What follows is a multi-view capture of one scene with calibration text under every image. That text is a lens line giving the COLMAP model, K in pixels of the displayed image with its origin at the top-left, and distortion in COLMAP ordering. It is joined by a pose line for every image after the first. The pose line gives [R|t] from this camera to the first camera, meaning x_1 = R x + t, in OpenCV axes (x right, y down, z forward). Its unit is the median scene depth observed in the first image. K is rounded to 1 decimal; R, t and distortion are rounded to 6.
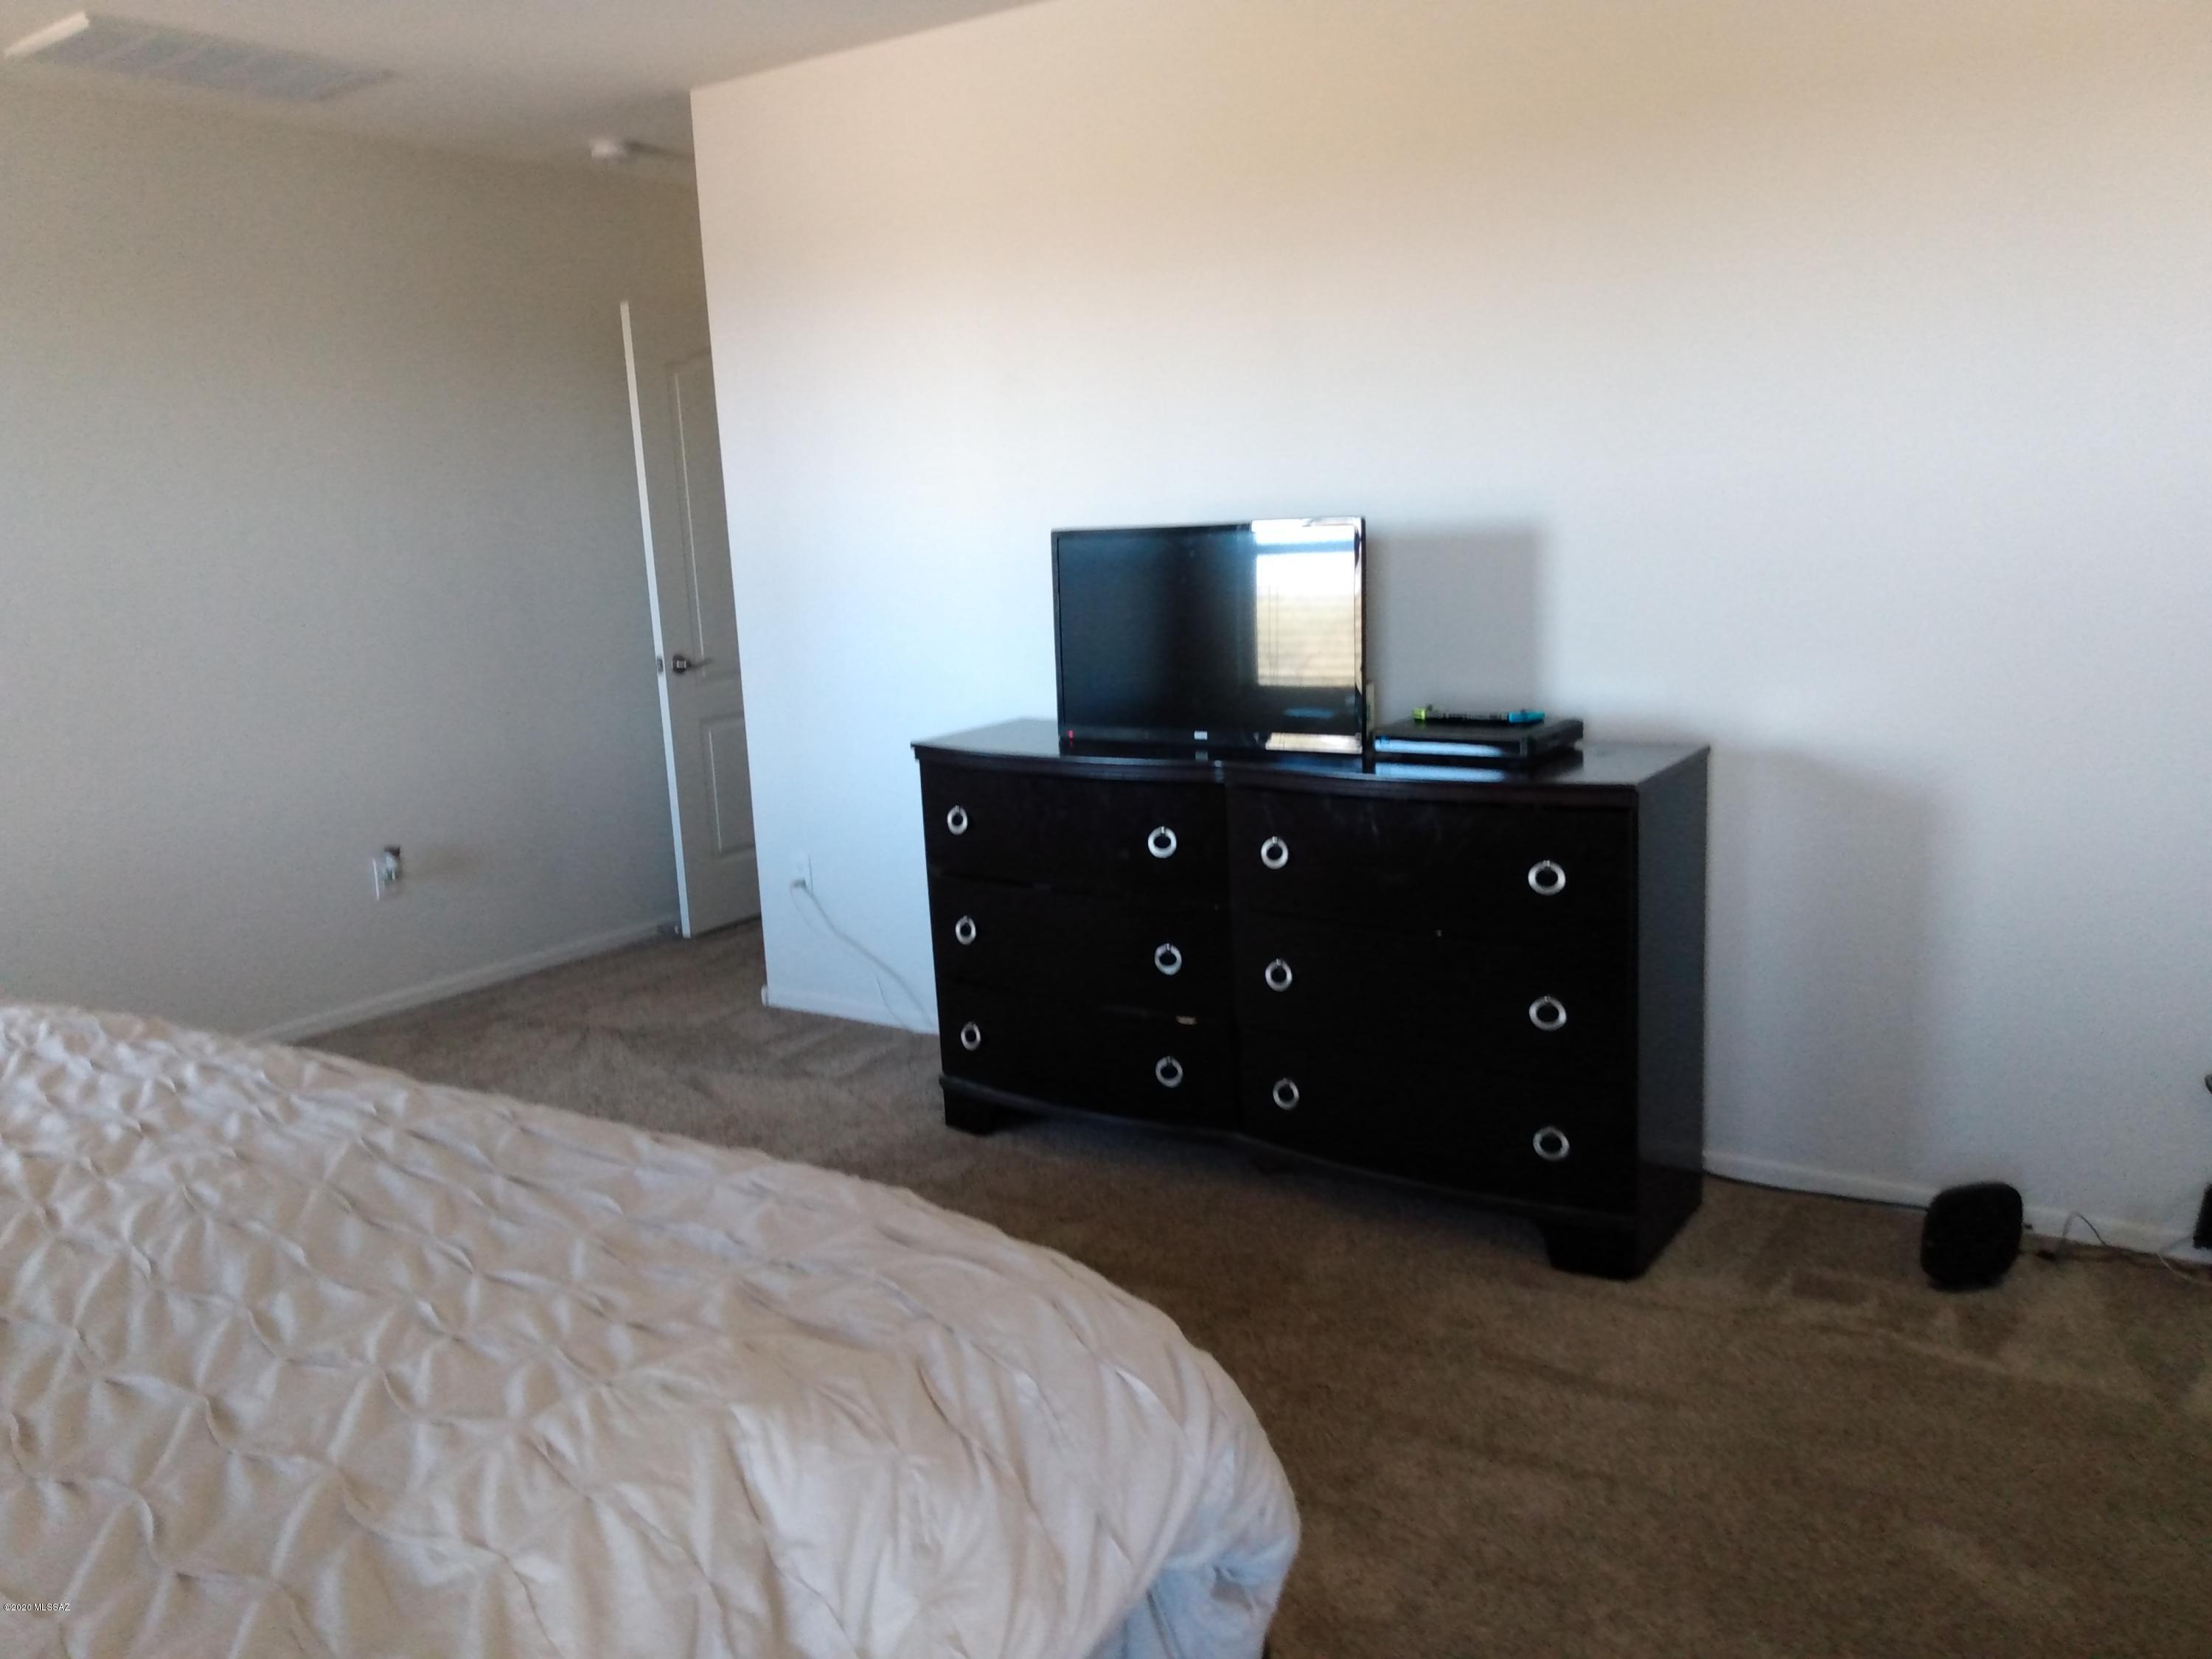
lens RADIAL K [[1548.6, 0, 1106.0], [0, 1548.6, 829.5], [0, 0, 1]] dist [-0.089199, -0.002303]
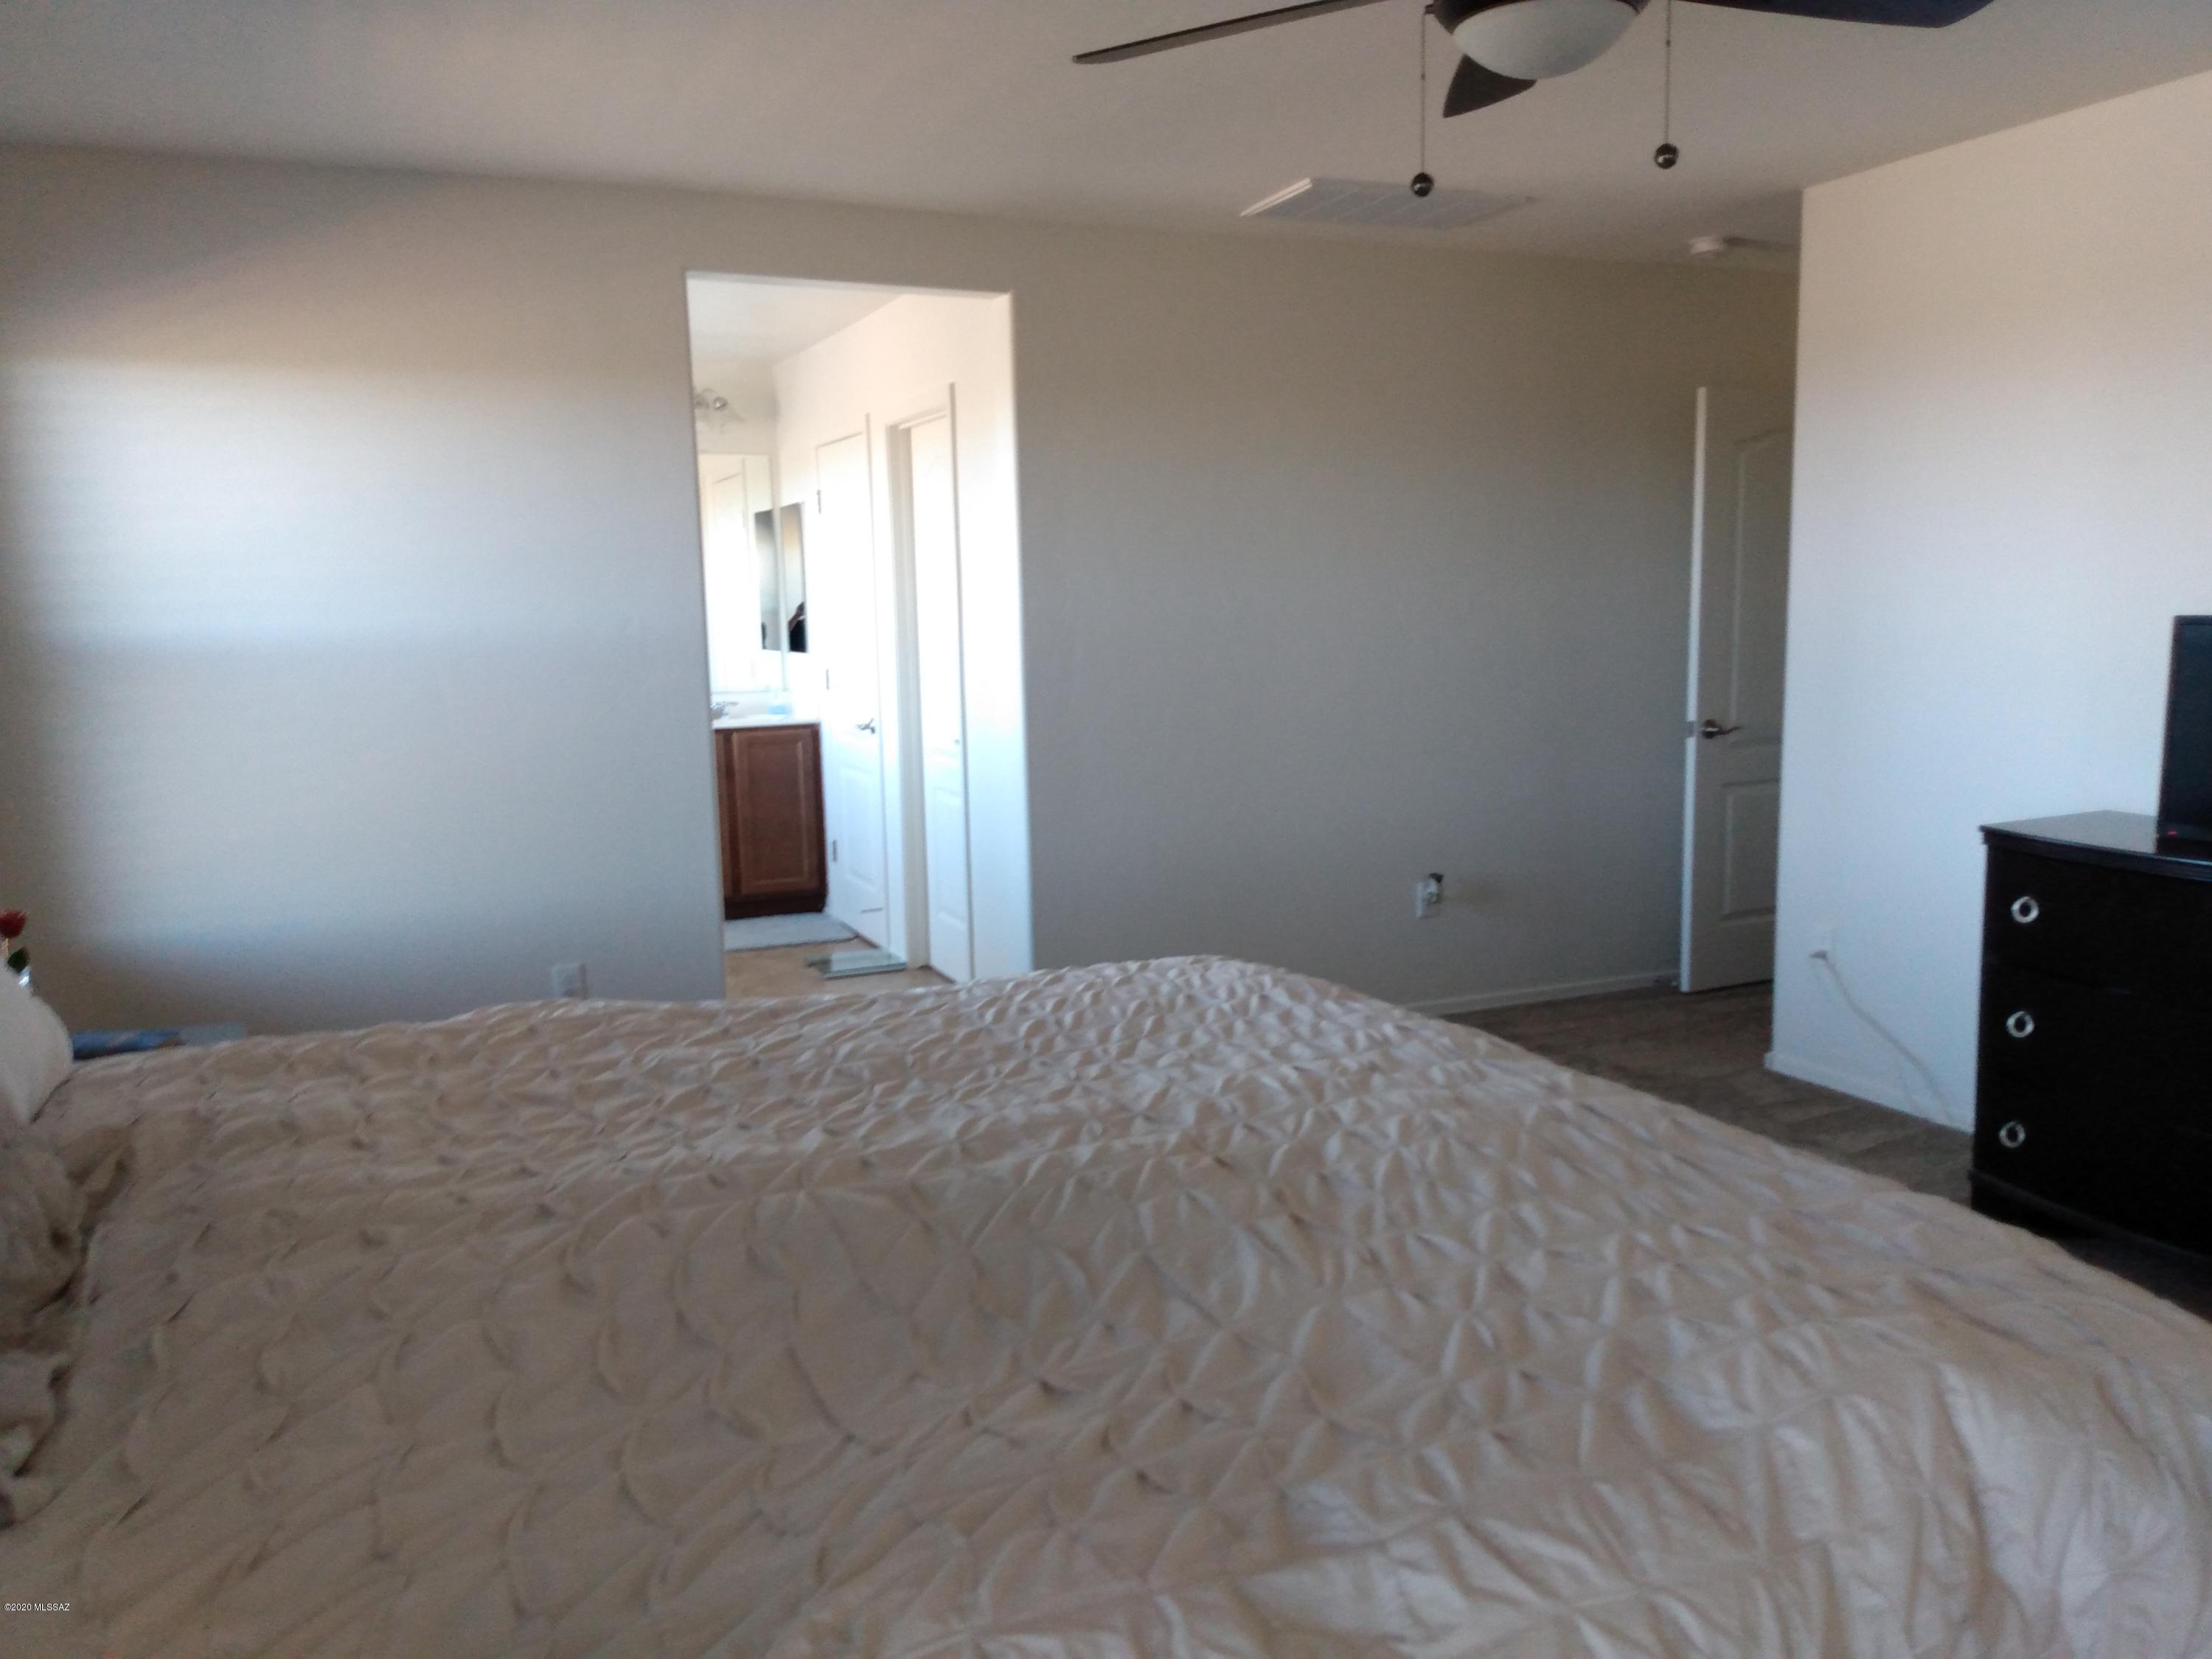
lens RADIAL K [[1516.8, 0, 1106.0], [0, 1516.8, 829.5], [0, 0, 1]] dist [-0.064389, 0.005448]
pose [[0.814923, 0.093115, -0.572041, -0.095931], [-0.113417, 0.993547, 0.000153, 0.021833], [0.568364, 0.064755, 0.820225, -0.214209]]
